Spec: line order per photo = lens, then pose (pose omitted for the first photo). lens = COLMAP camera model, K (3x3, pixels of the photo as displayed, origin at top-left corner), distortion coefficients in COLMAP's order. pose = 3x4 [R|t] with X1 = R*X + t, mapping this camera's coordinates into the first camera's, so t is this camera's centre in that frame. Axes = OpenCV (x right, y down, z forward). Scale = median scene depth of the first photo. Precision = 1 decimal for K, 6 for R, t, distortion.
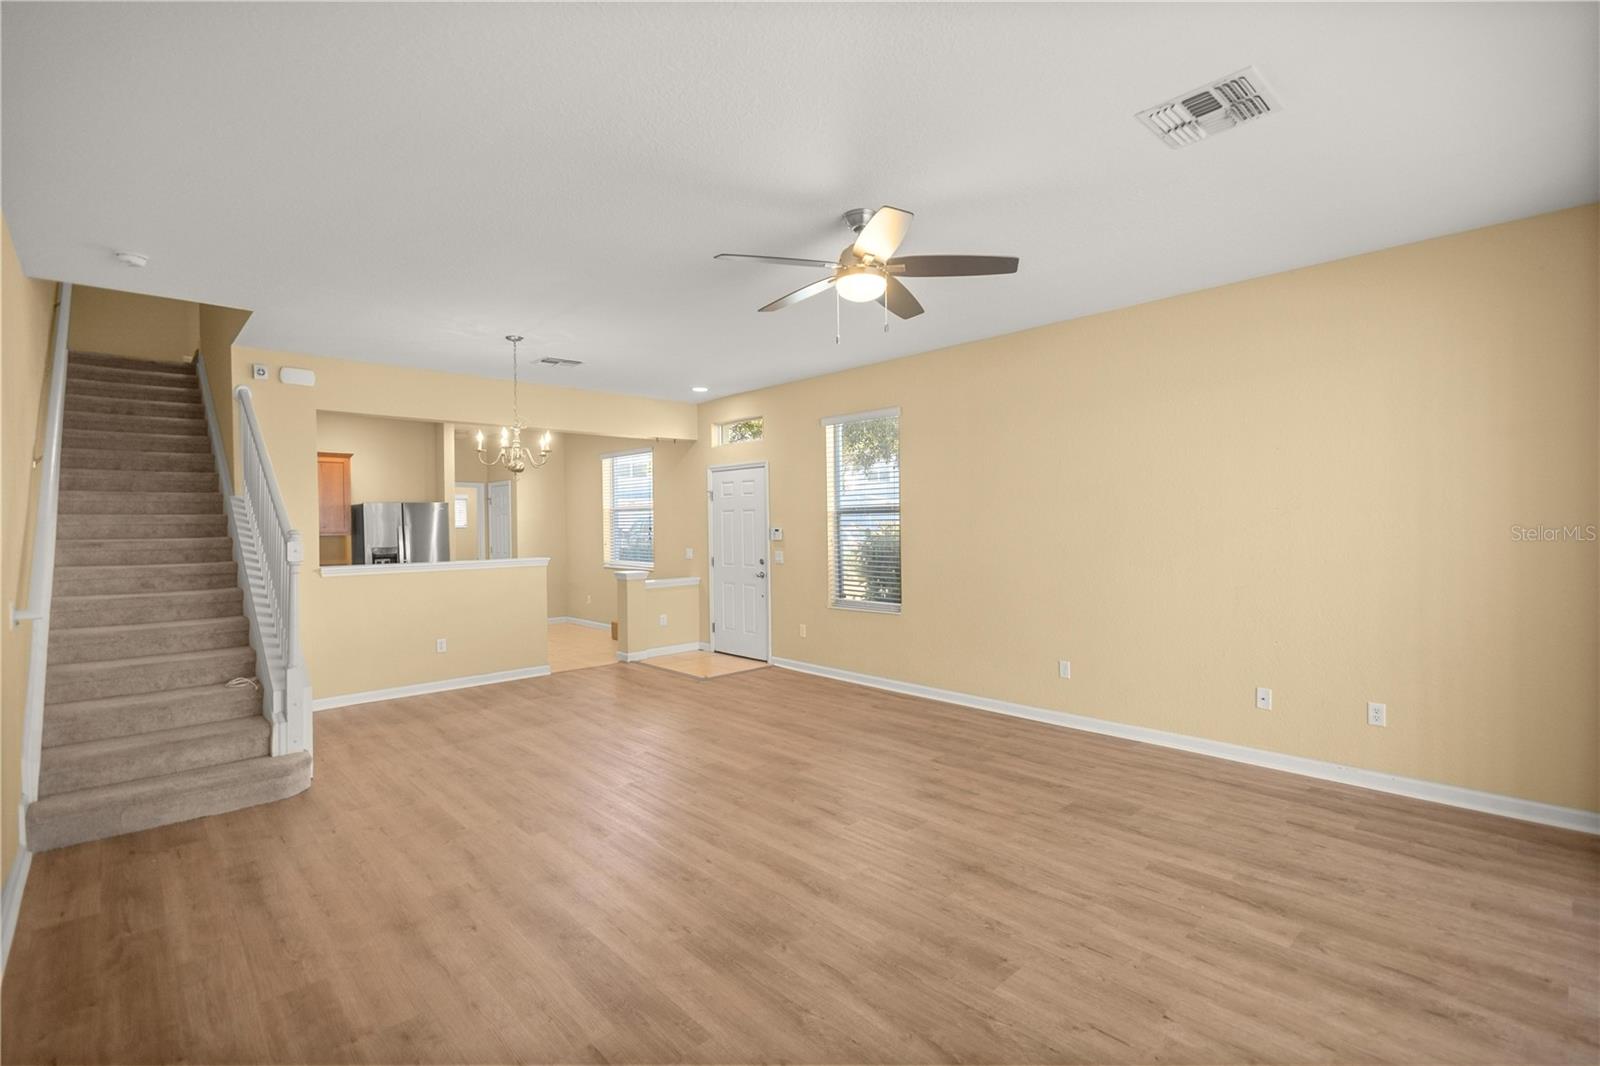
lens RADIAL K [[735.9, 0, 797.5], [0, 735.9, 532.0], [0, 0, 1]] dist [0.013839, -0.005541]
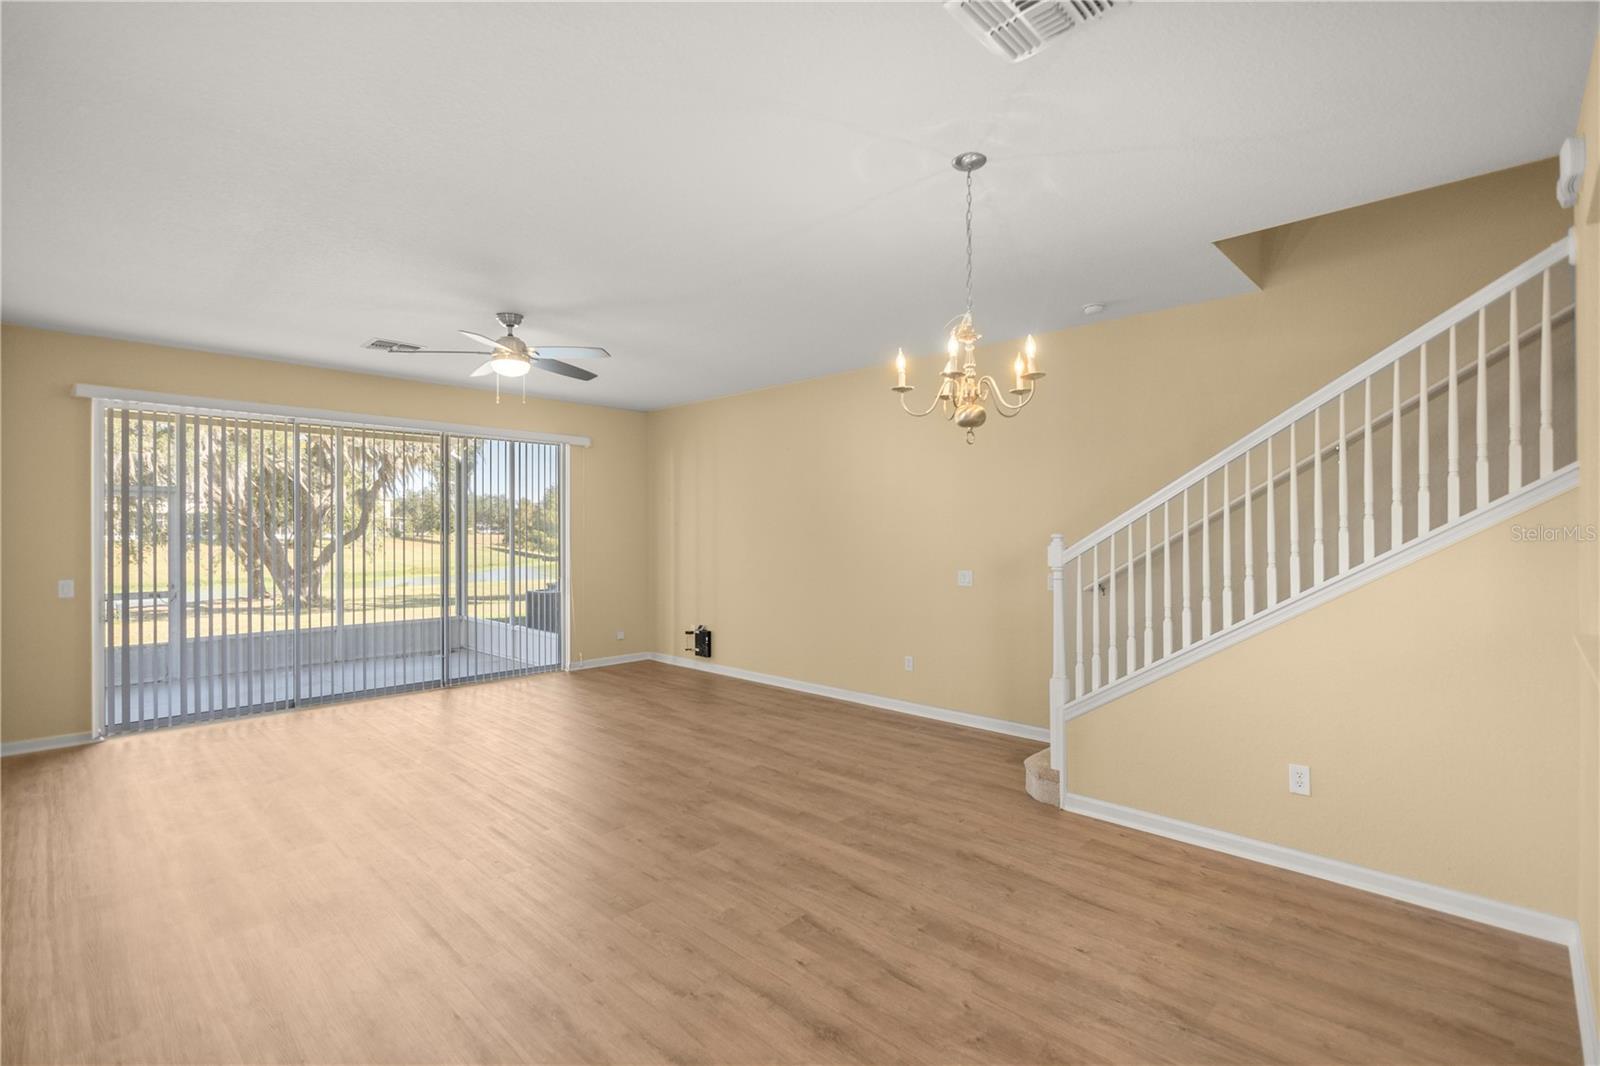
lens RADIAL K [[735.9, 0, 797.5], [0, 735.9, 532.0], [0, 0, 1]] dist [0.013839, -0.005541]
pose [[-0.998675, 0.008817, -0.050690, -0.333563], [0.007923, 0.999810, 0.017801, -0.025021], [0.050838, 0.017376, -0.998556, 2.113064]]
